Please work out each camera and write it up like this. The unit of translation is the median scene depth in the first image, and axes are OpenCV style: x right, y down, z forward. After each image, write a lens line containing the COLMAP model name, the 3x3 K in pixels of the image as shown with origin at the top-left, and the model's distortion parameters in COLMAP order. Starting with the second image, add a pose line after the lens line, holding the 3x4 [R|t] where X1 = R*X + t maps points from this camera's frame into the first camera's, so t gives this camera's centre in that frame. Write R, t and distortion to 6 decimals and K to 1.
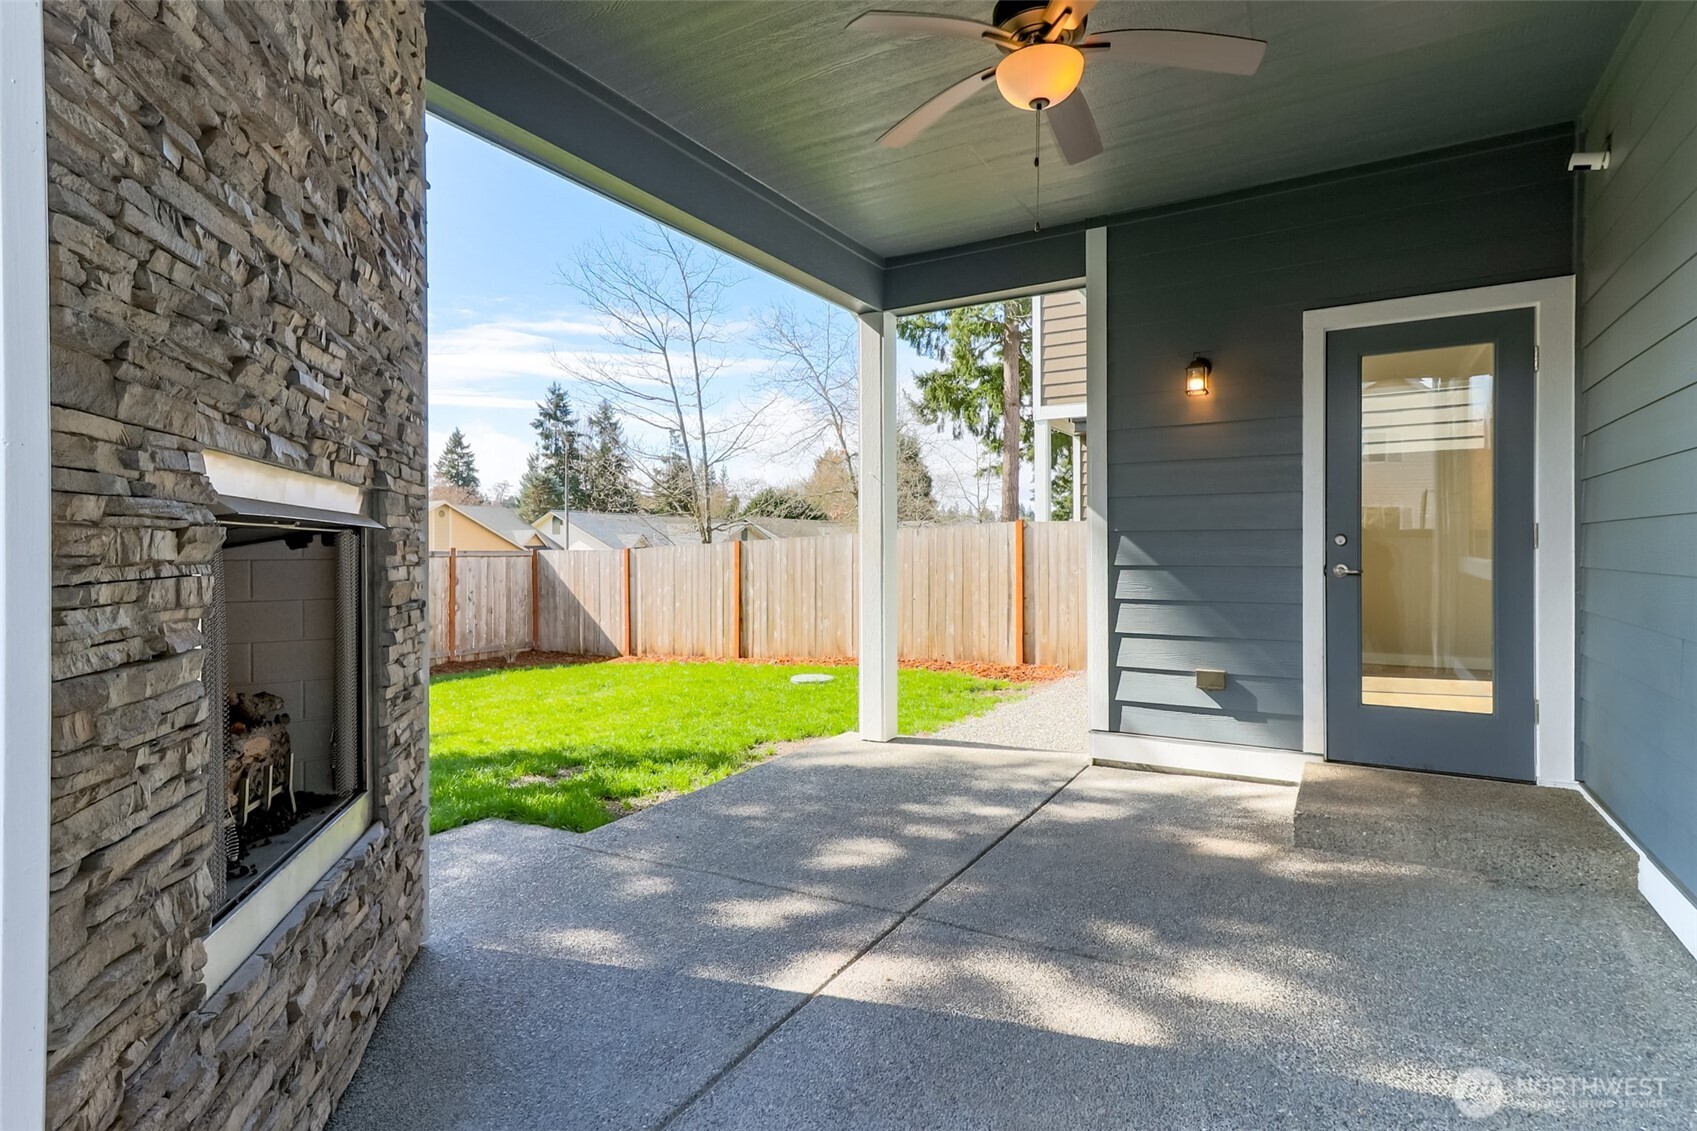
lens RADIAL K [[855.9, 0, 841.6], [0, 855.9, 561.3], [0, 0, 1]] dist [0.036337, 0.000796]
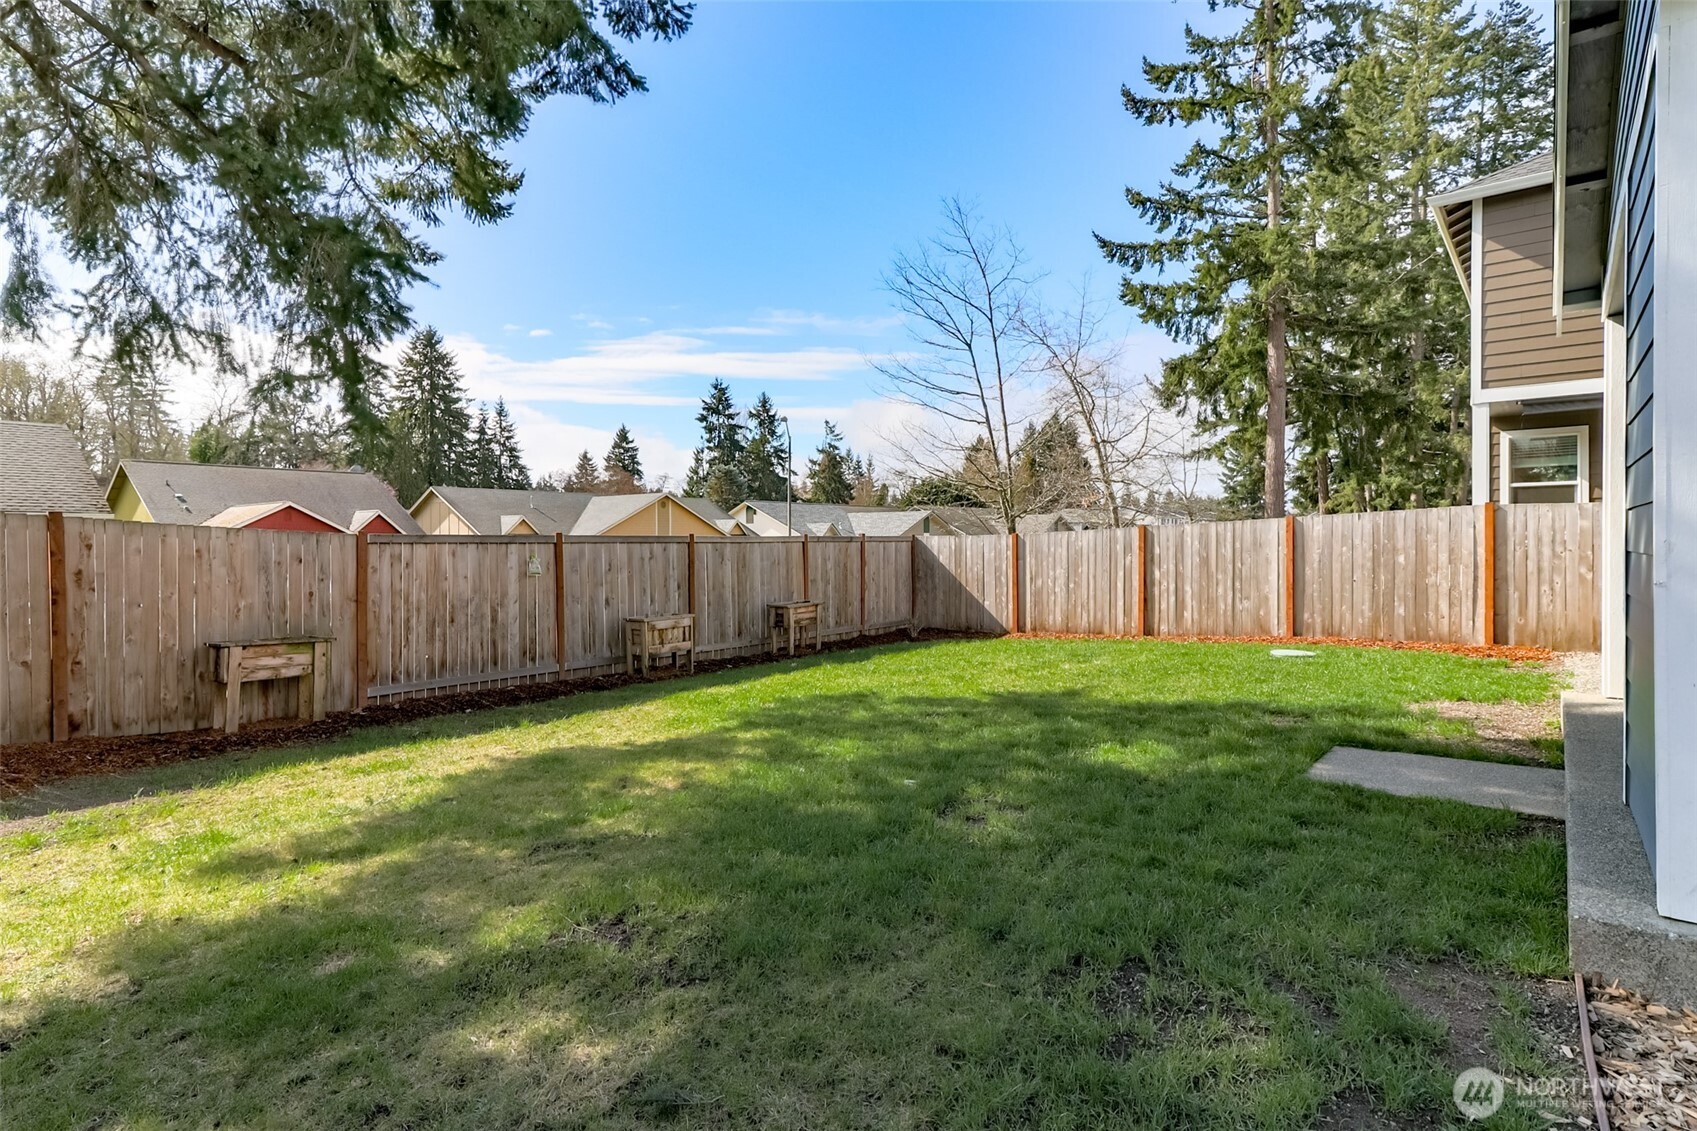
lens RADIAL K [[855.9, 0, 853.4], [0, 855.9, 563.6], [0, 0, 1]] dist [0.036337, 0.000796]
pose [[0.988869, 0.001762, -0.148776, -0.275186], [0.000670, 0.999867, 0.016296, 0.004500], [0.148785, -0.016215, 0.988737, -0.097705]]
